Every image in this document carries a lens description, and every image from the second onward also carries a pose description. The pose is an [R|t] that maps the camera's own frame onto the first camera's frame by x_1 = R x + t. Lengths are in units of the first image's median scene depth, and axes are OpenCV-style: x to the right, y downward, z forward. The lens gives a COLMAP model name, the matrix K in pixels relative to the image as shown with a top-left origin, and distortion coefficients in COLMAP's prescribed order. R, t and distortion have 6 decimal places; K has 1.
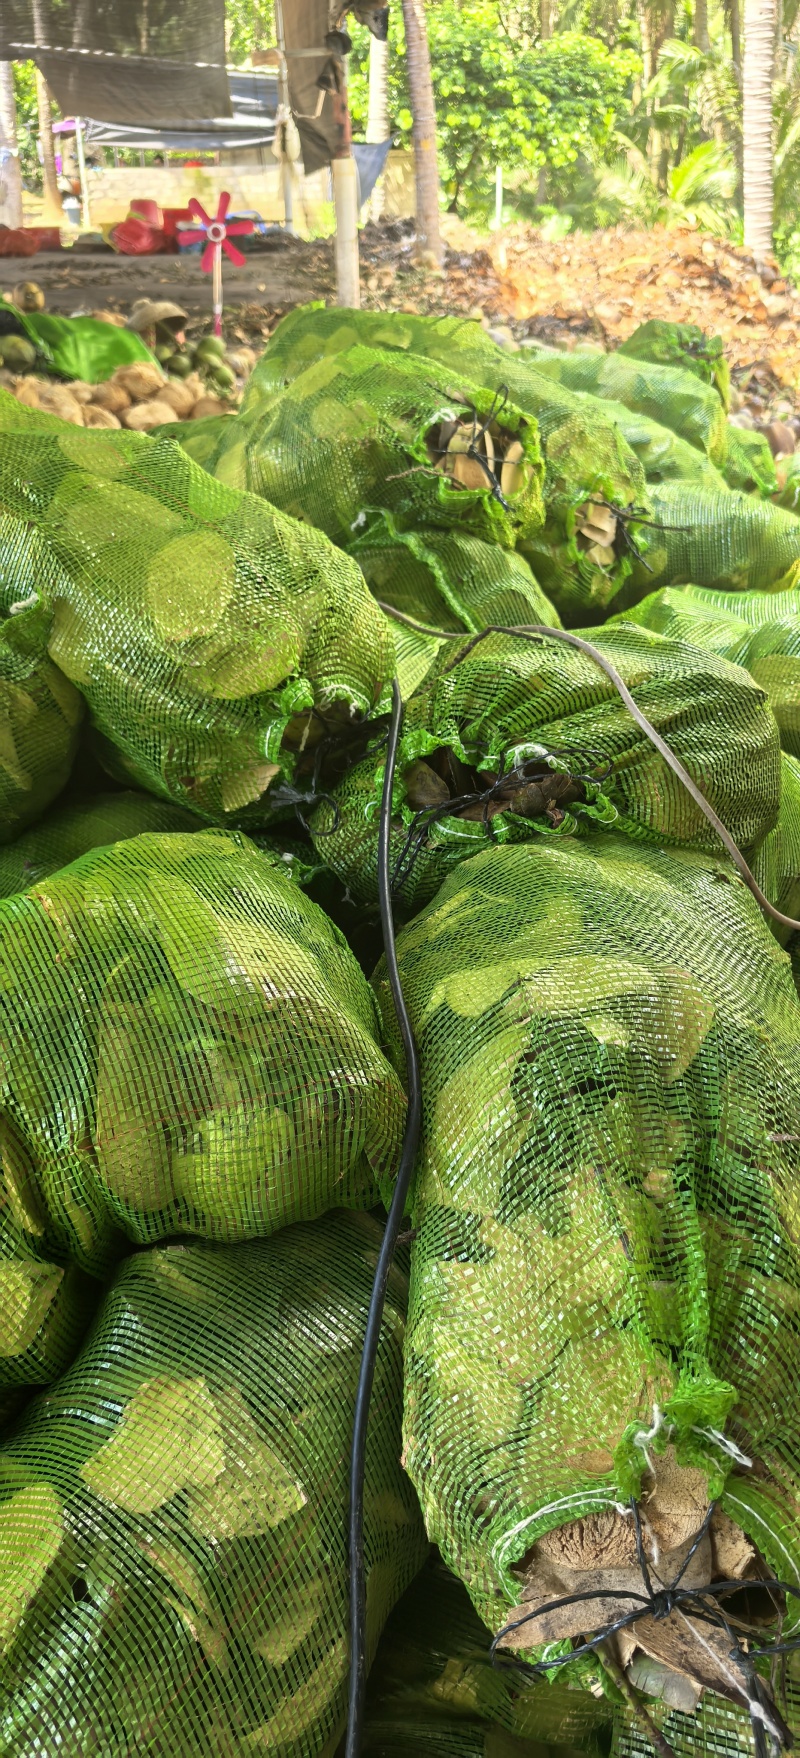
lens RADIAL K [[1404.9, 0, 395.8], [0, 1404.9, 918.3], [0, 0, 1]] dist [0.063360, -0.077503]
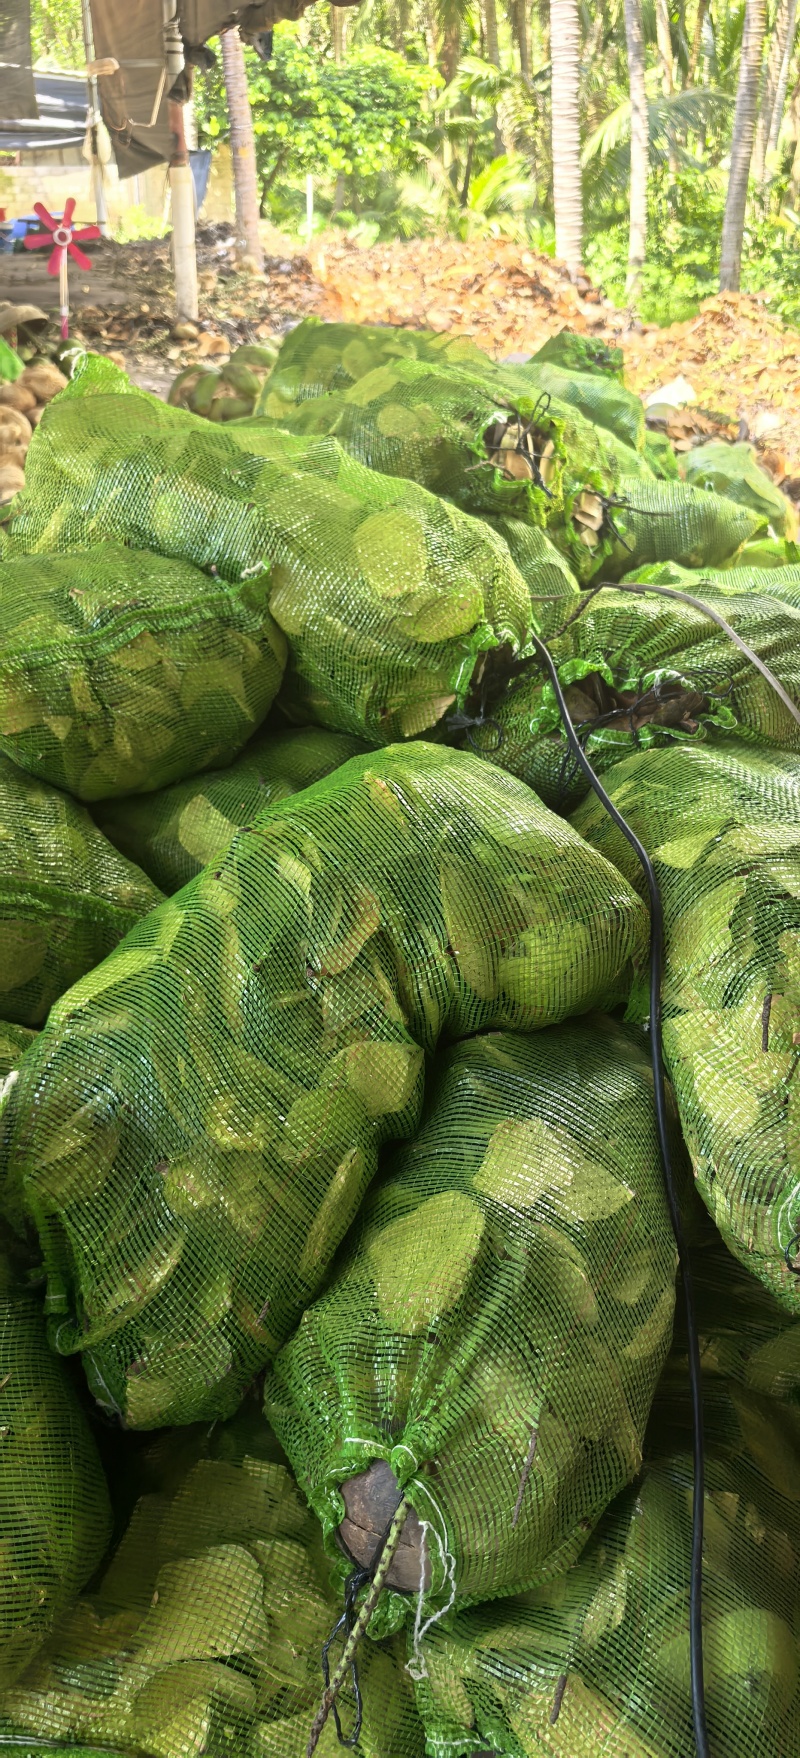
lens RADIAL K [[1406.3, 0, 400.0], [0, 1406.3, 879.0], [0, 0, 1]] dist [0.132815, -0.190297]
pose [[0.990662, -0.041443, 0.129888, -0.048460], [0.045088, 0.998664, -0.025246, 0.013483], [-0.128668, 0.030867, 0.991207, -0.038100]]
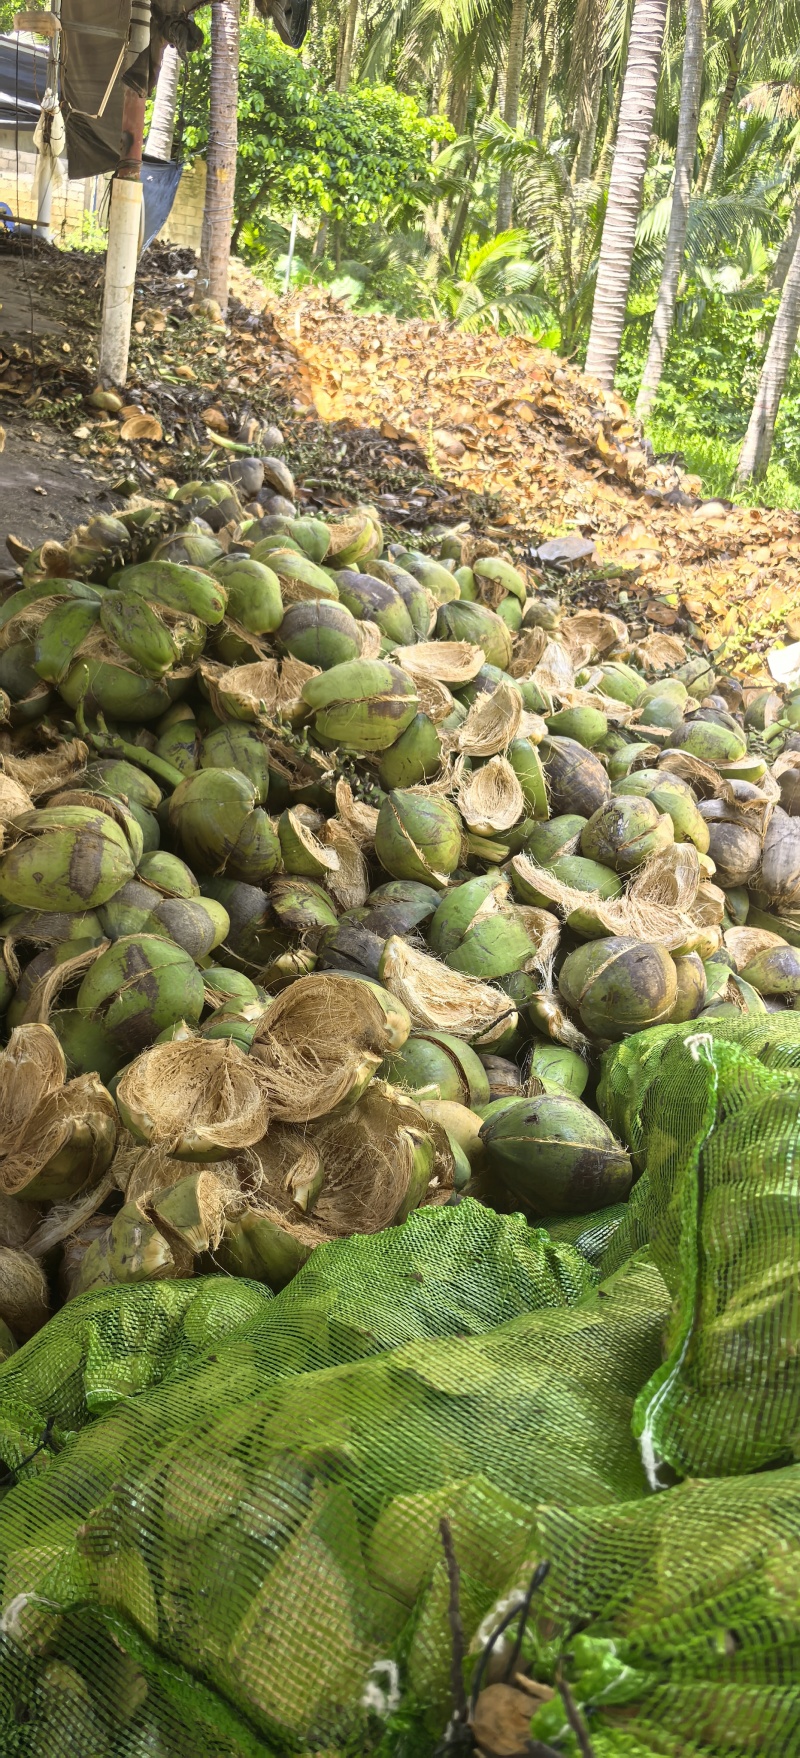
lens RADIAL K [[1404.9, 0, 395.8], [0, 1404.9, 918.3], [0, 0, 1]] dist [0.063360, -0.077503]
pose [[0.972631, 0.097435, 0.210939, -0.025905], [-0.093463, 0.995208, -0.028745, -0.210409], [-0.212729, 0.008243, 0.977077, 0.368997]]
